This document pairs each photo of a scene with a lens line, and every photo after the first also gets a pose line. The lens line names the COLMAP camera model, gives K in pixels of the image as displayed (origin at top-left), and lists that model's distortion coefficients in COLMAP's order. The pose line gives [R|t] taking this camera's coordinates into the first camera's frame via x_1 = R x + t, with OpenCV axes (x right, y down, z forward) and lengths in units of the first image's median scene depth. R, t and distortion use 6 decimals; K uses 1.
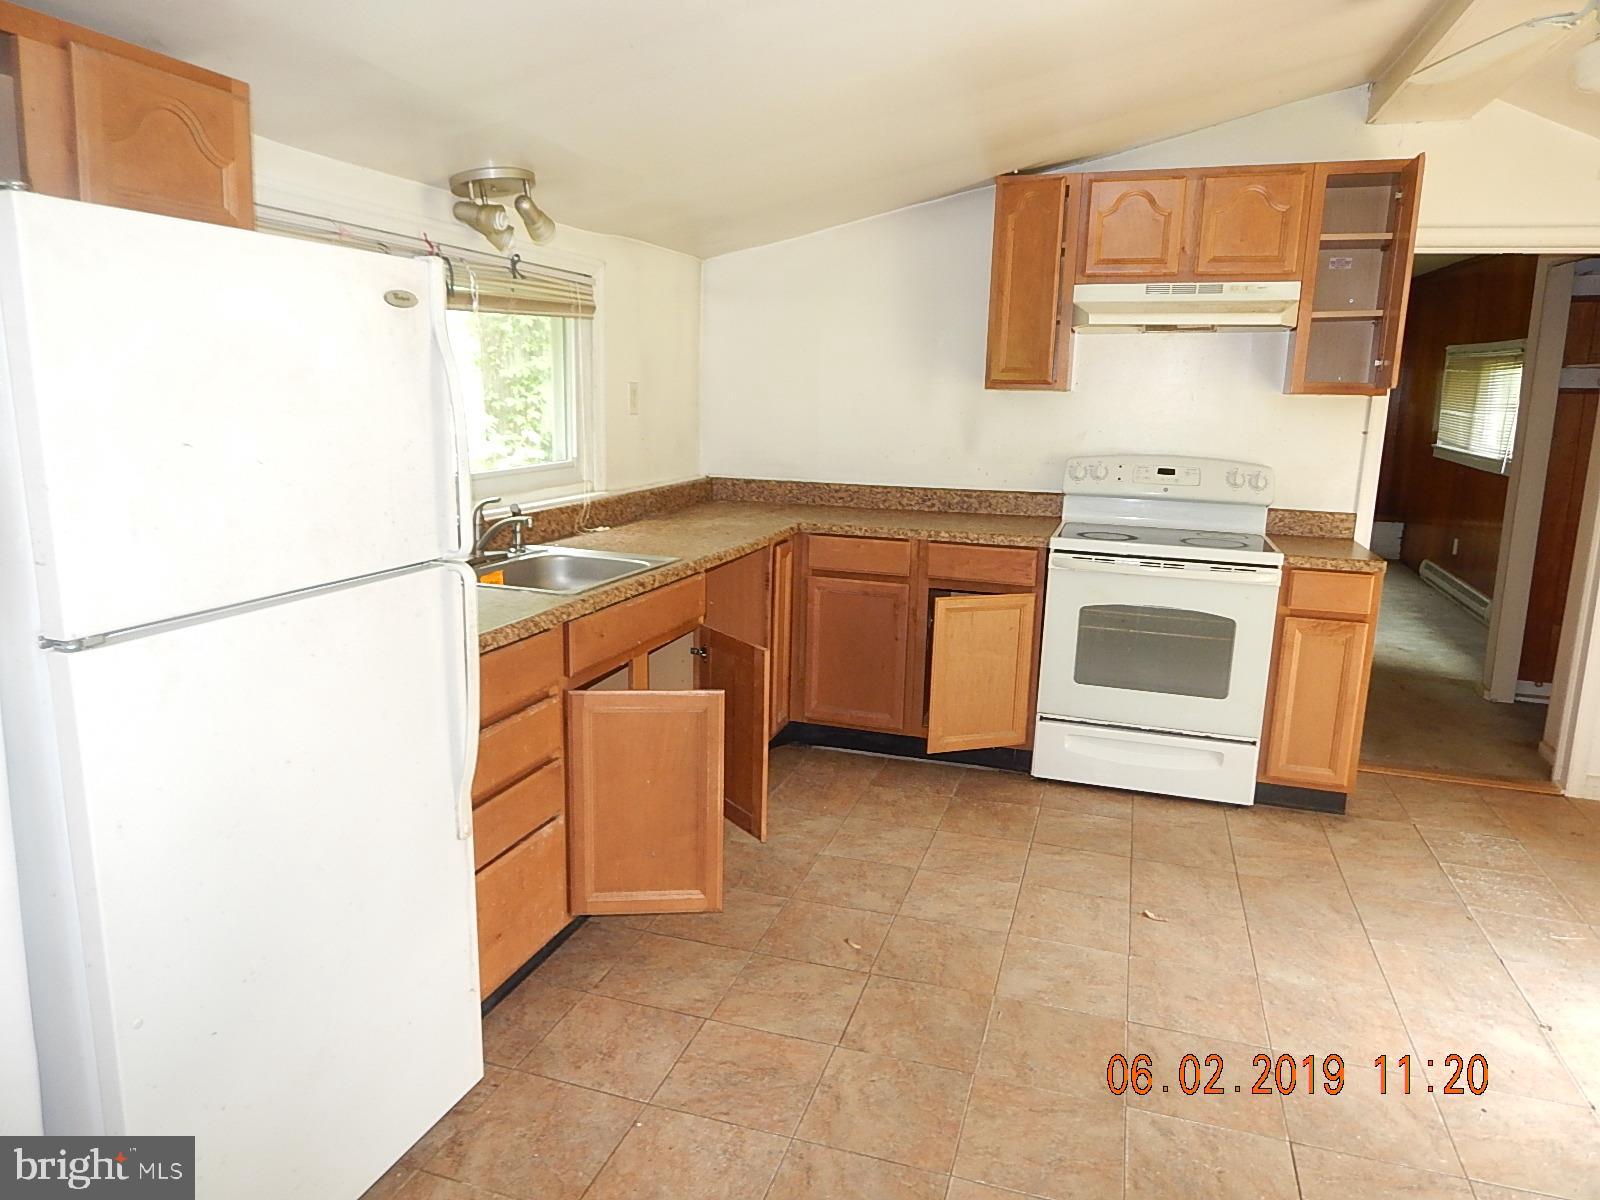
lens RADIAL K [[1056.1, 0, 803.6], [0, 1056.1, 601.2], [0, 0, 1]] dist [0.003847, -0.006702]
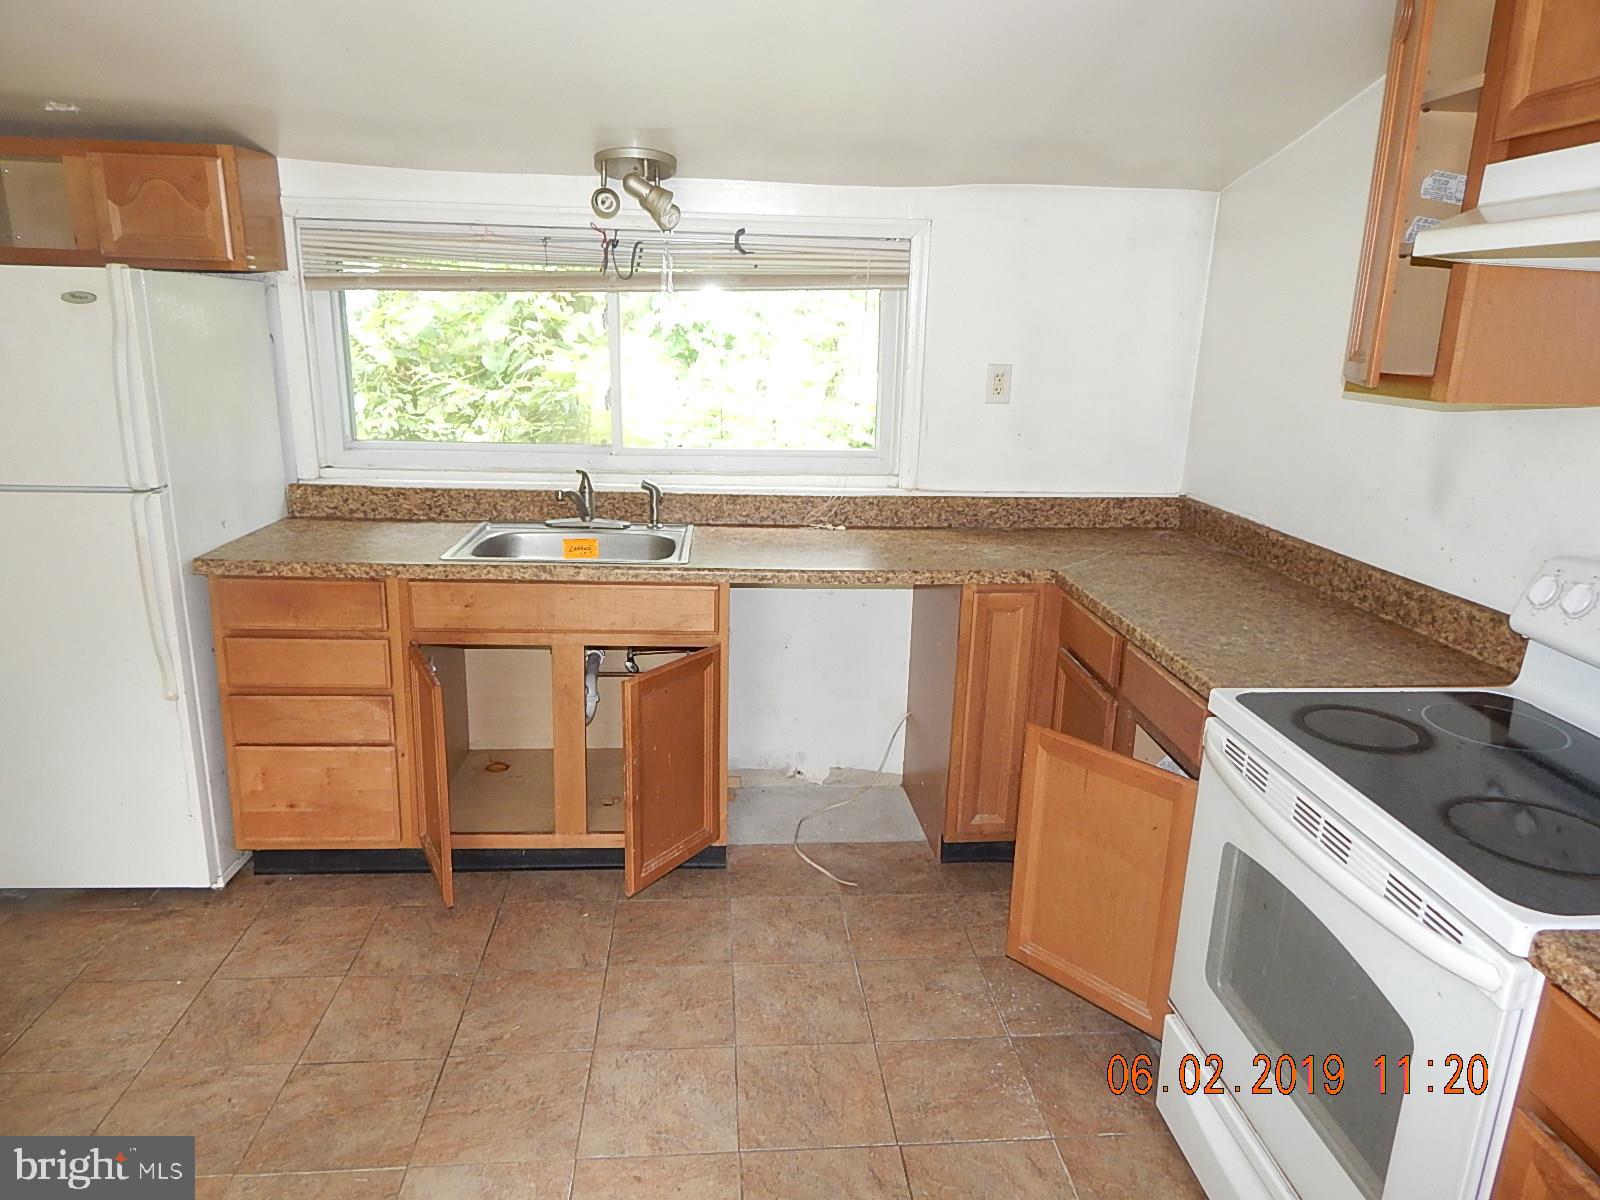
lens RADIAL K [[1056.1, 0, 802.0], [0, 1056.1, 595.5], [0, 0, 1]] dist [0.003847, -0.006702]
pose [[0.380968, 0.218969, -0.898285, 0.693887], [-0.200859, 0.967949, 0.150765, -0.159670], [0.902507, 0.122992, 0.412740, 0.692379]]
